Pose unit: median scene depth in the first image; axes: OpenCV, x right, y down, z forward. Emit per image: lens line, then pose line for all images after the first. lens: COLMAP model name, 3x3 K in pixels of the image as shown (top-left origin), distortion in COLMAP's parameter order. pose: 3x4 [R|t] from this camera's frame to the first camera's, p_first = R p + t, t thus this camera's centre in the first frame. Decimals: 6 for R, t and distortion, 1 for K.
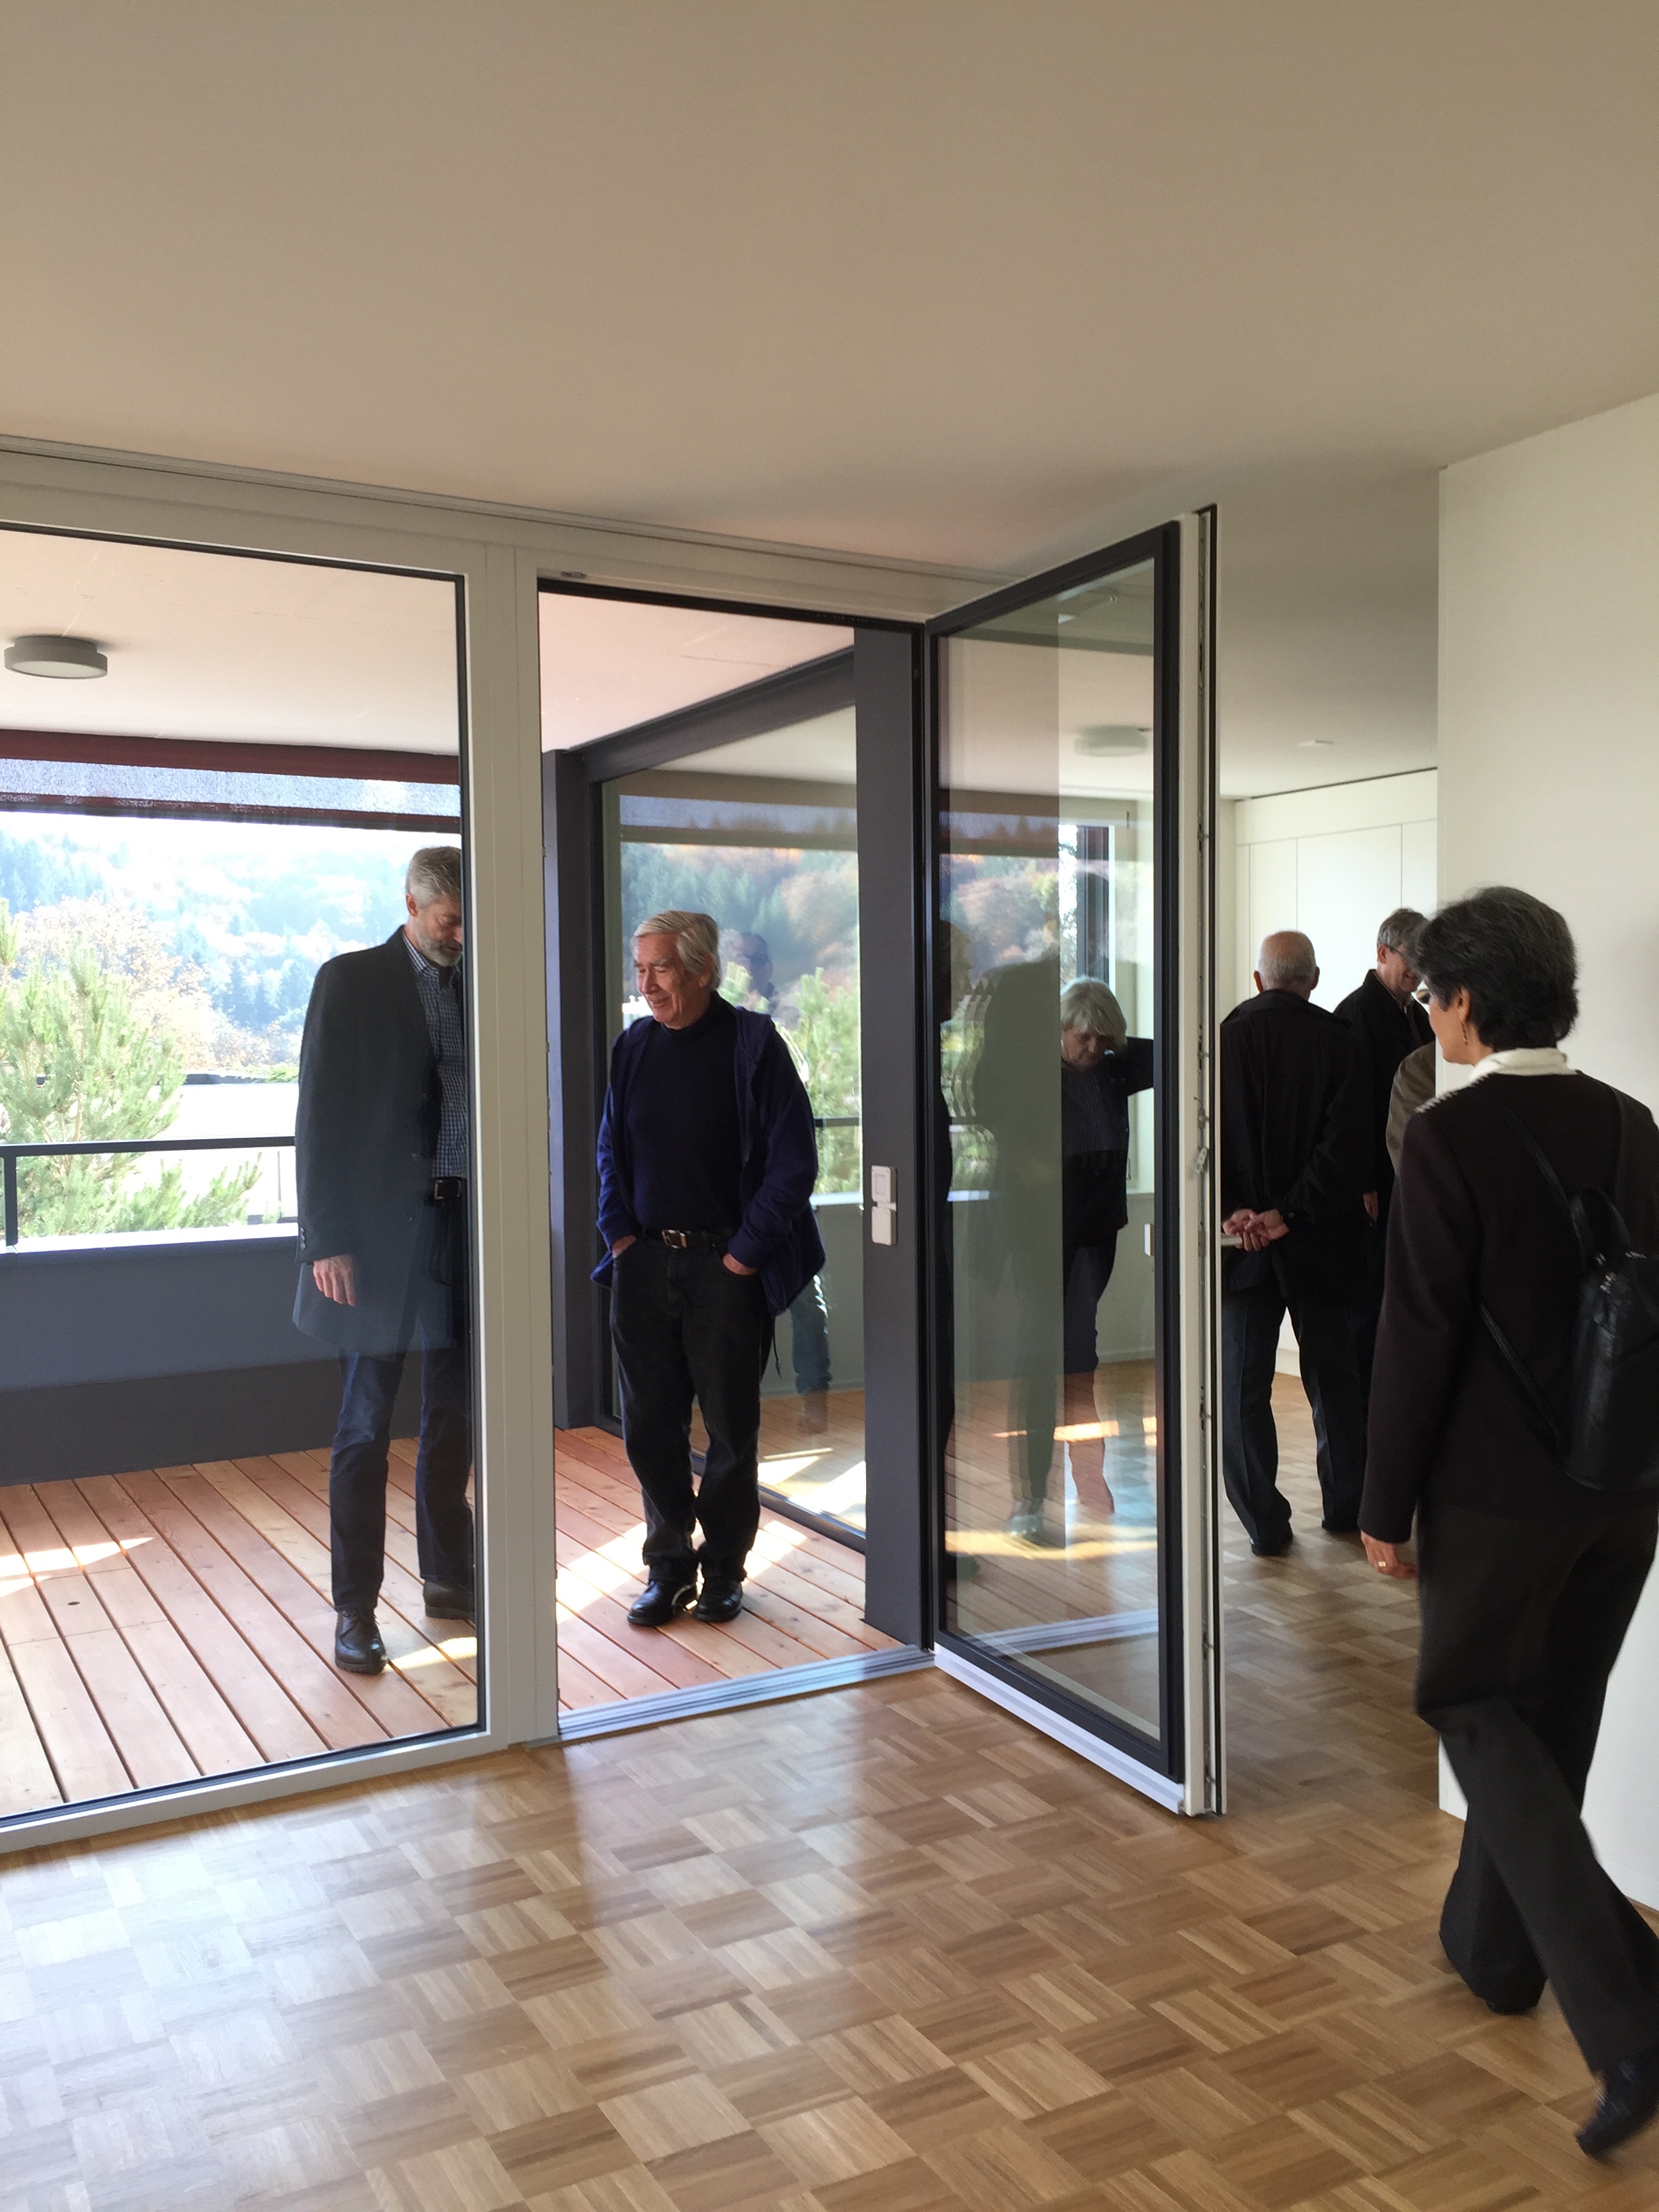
lens RADIAL K [[1879.9, 0, 829.5], [0, 1879.9, 1106.0], [0, 0, 1]] dist [0.081698, -0.116160]
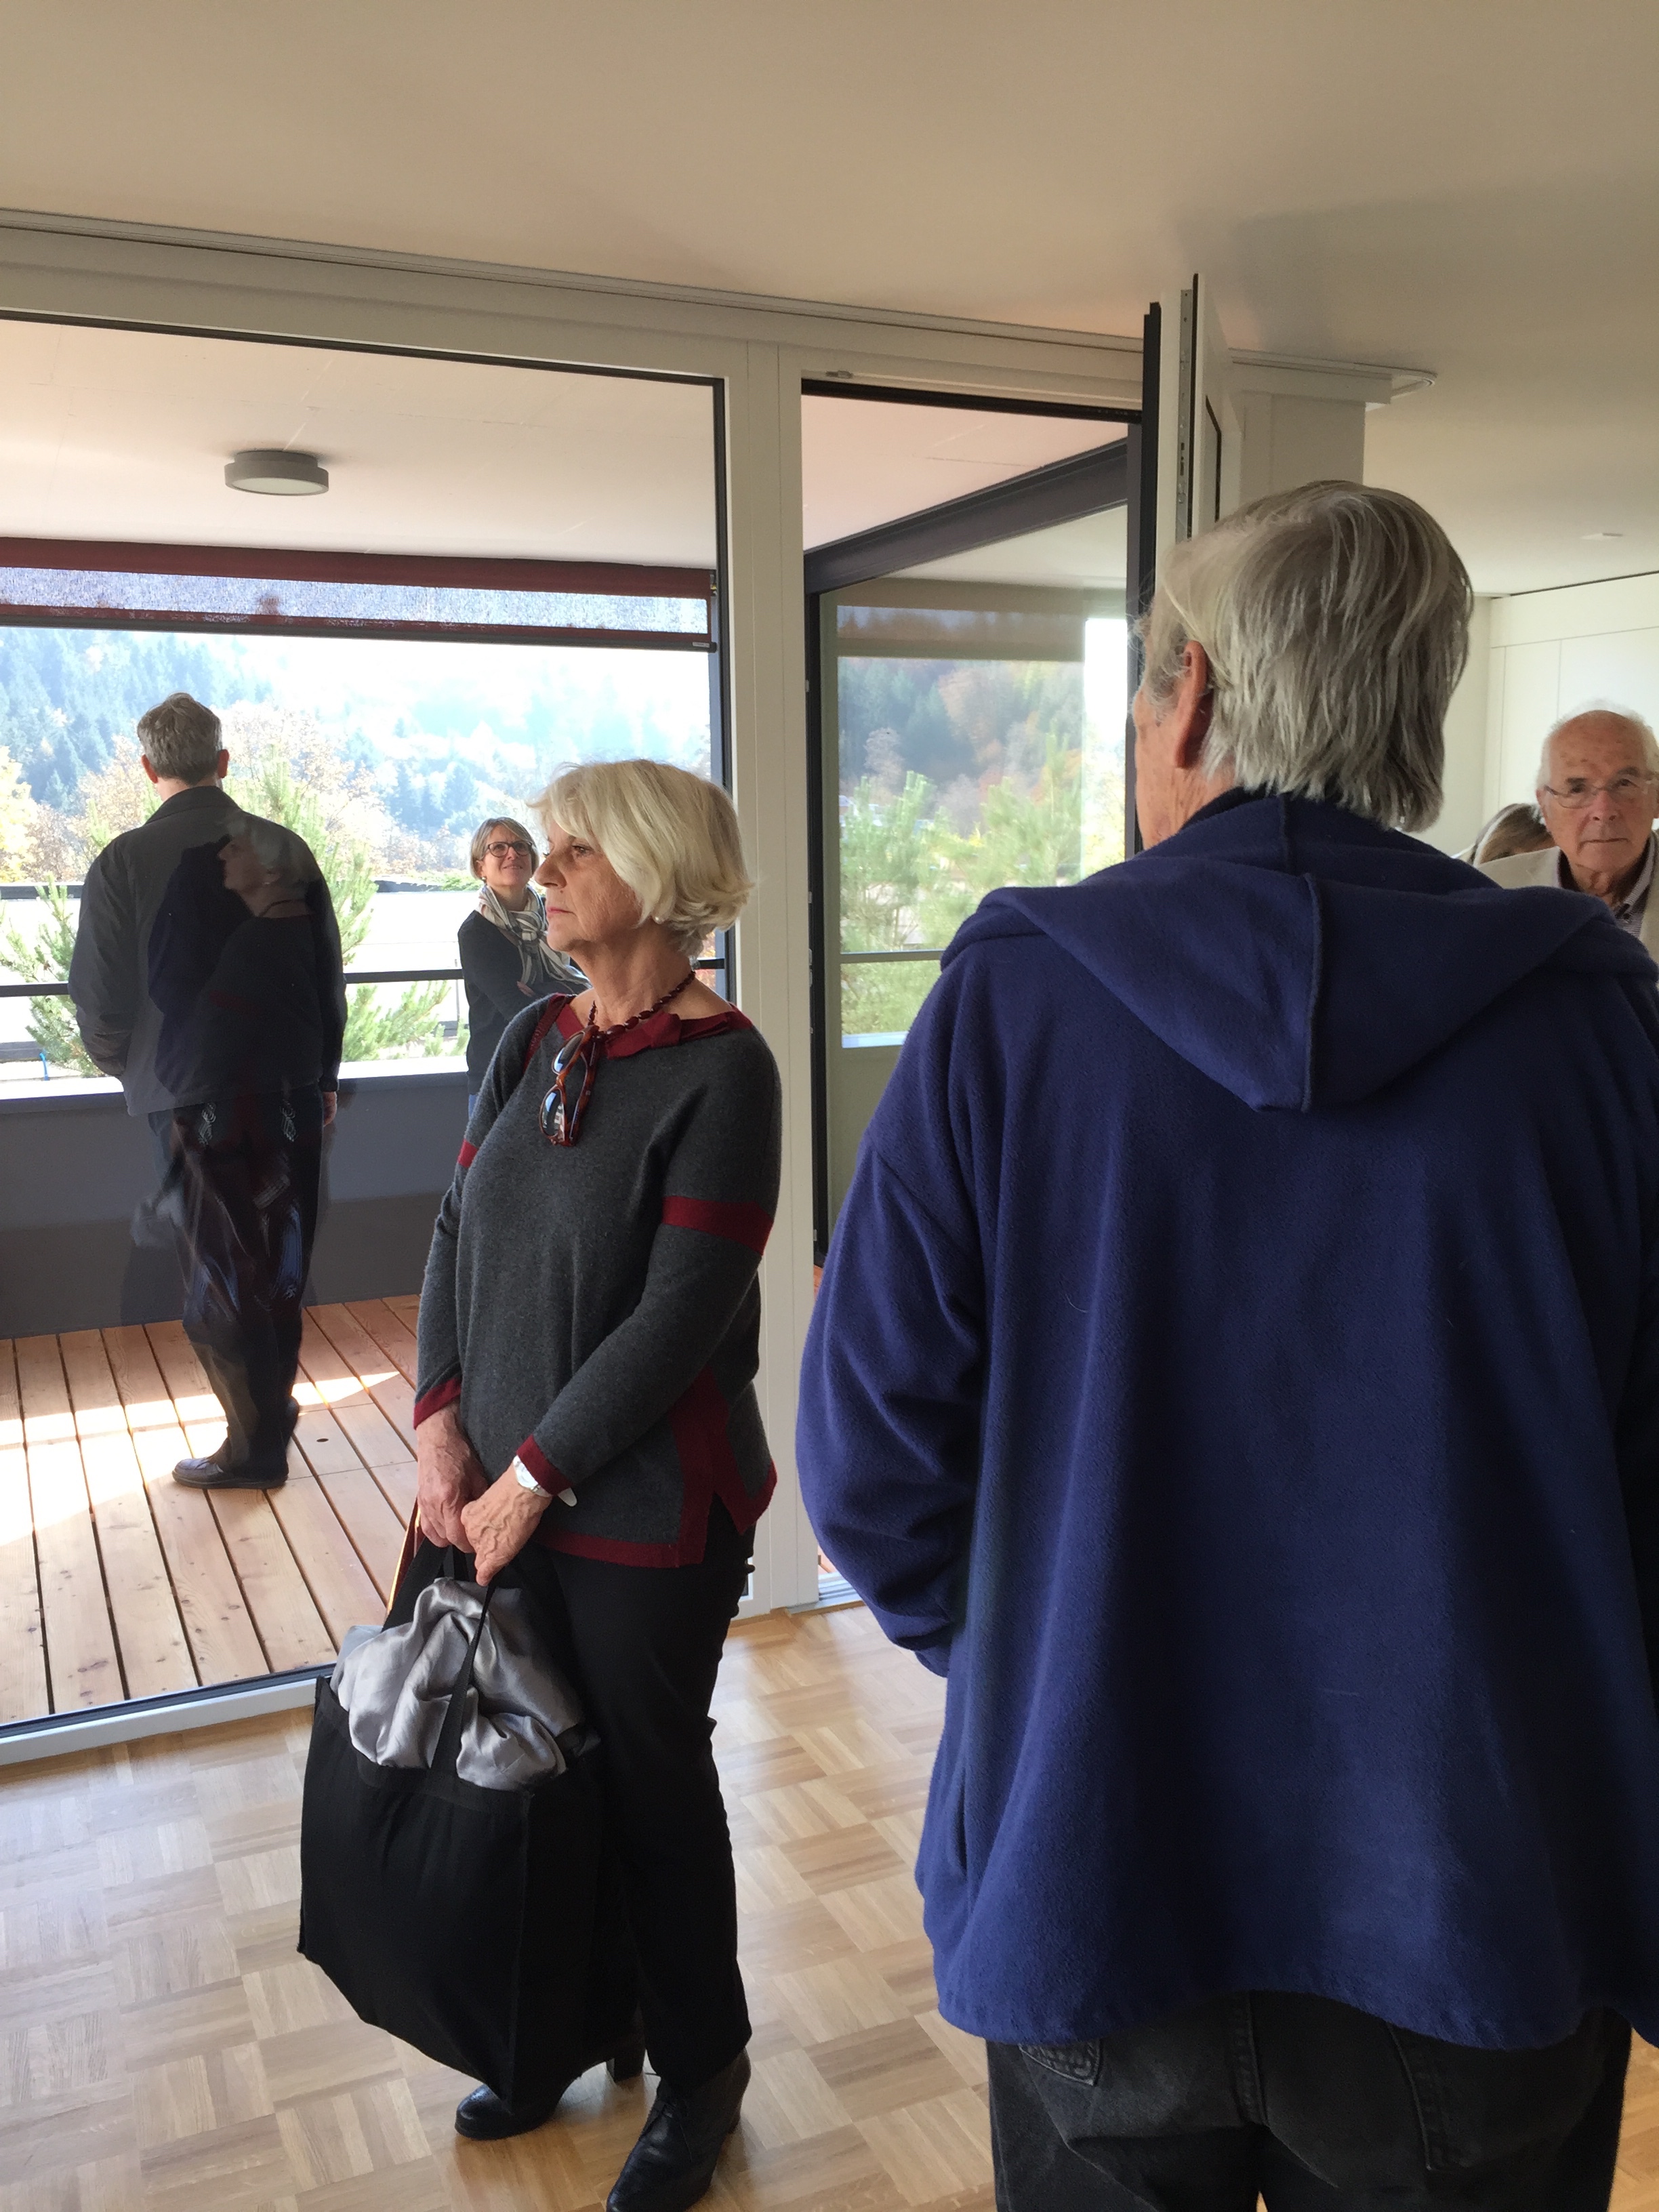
lens RADIAL K [[1878.3, 0, 829.5], [0, 1878.3, 1106.0], [0, 0, 1]] dist [0.080575, -0.116379]
pose [[0.996591, 0.009741, -0.081919, -0.063689], [-0.001105, 0.994492, 0.104810, -0.027230], [0.082489, -0.104362, 0.991113, 0.060286]]
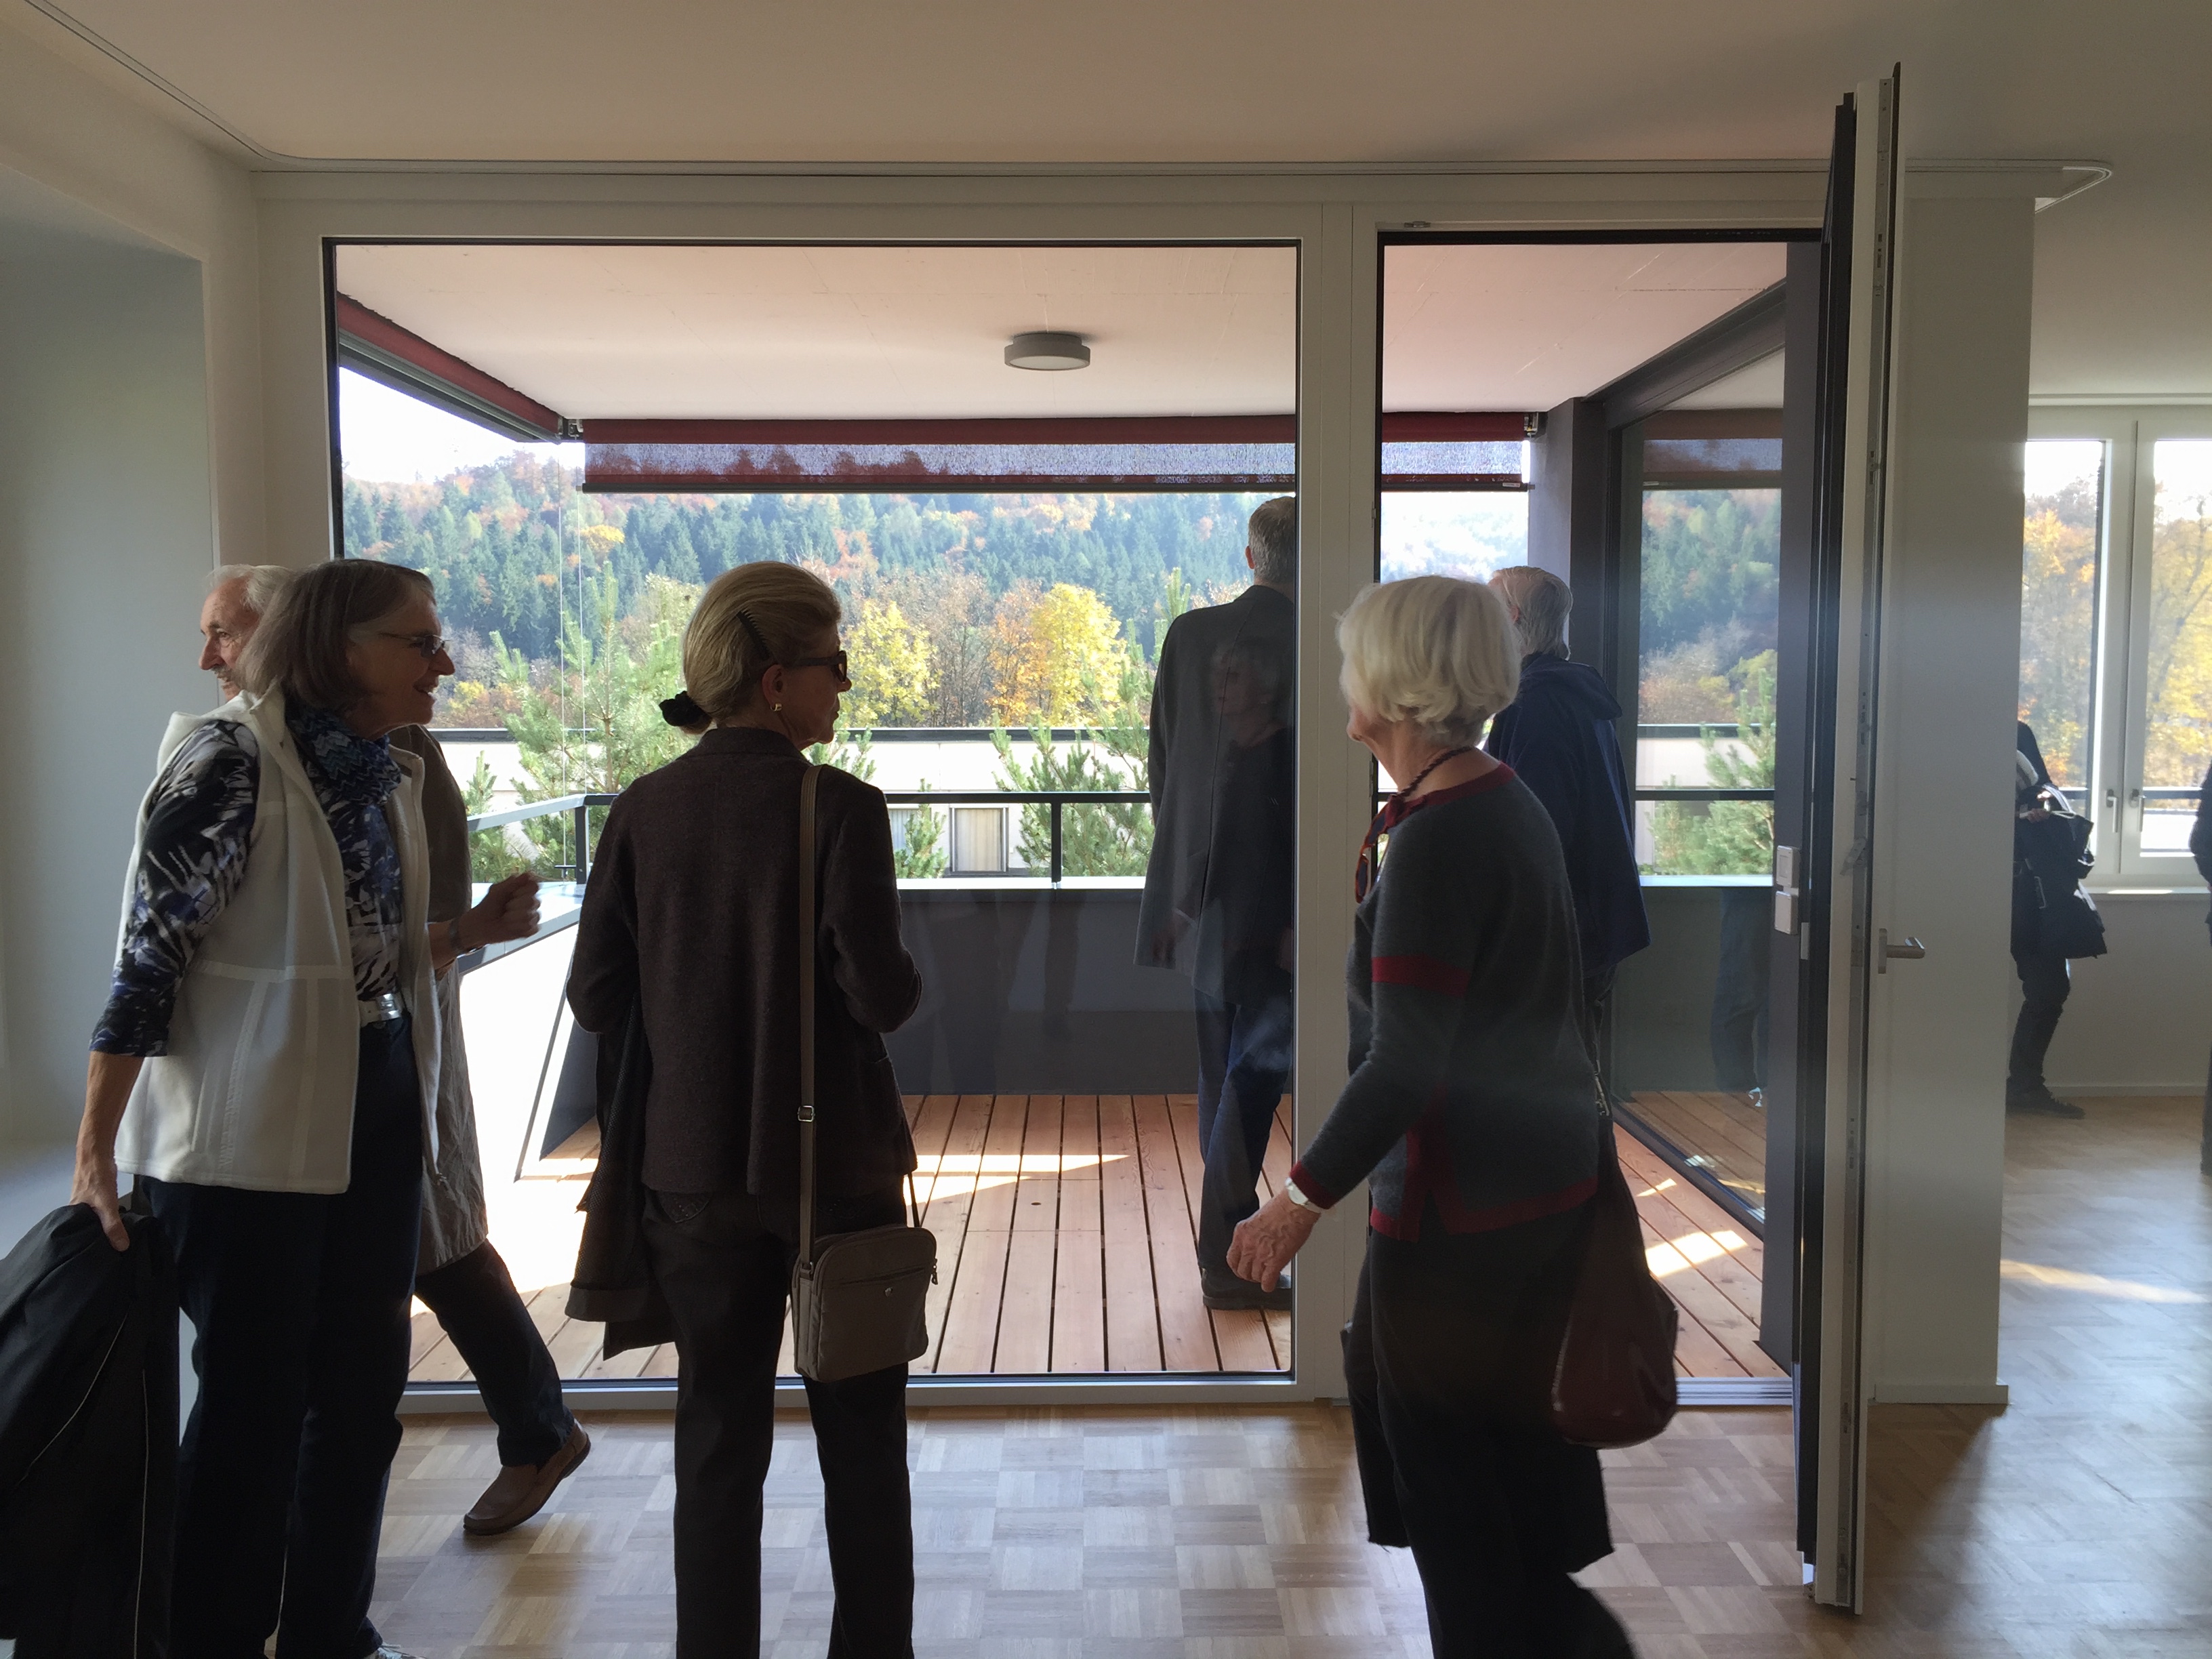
lens RADIAL K [[1881.5, 0, 1106.0], [0, 1881.5, 829.5], [0, 0, 1]] dist [0.006749, 0.001711]
pose [[0.877051, 0.041423, -0.478608, 0.212571], [-0.024055, 0.998813, 0.042366, -0.008621], [0.479795, -0.025644, 0.877006, 0.071343]]
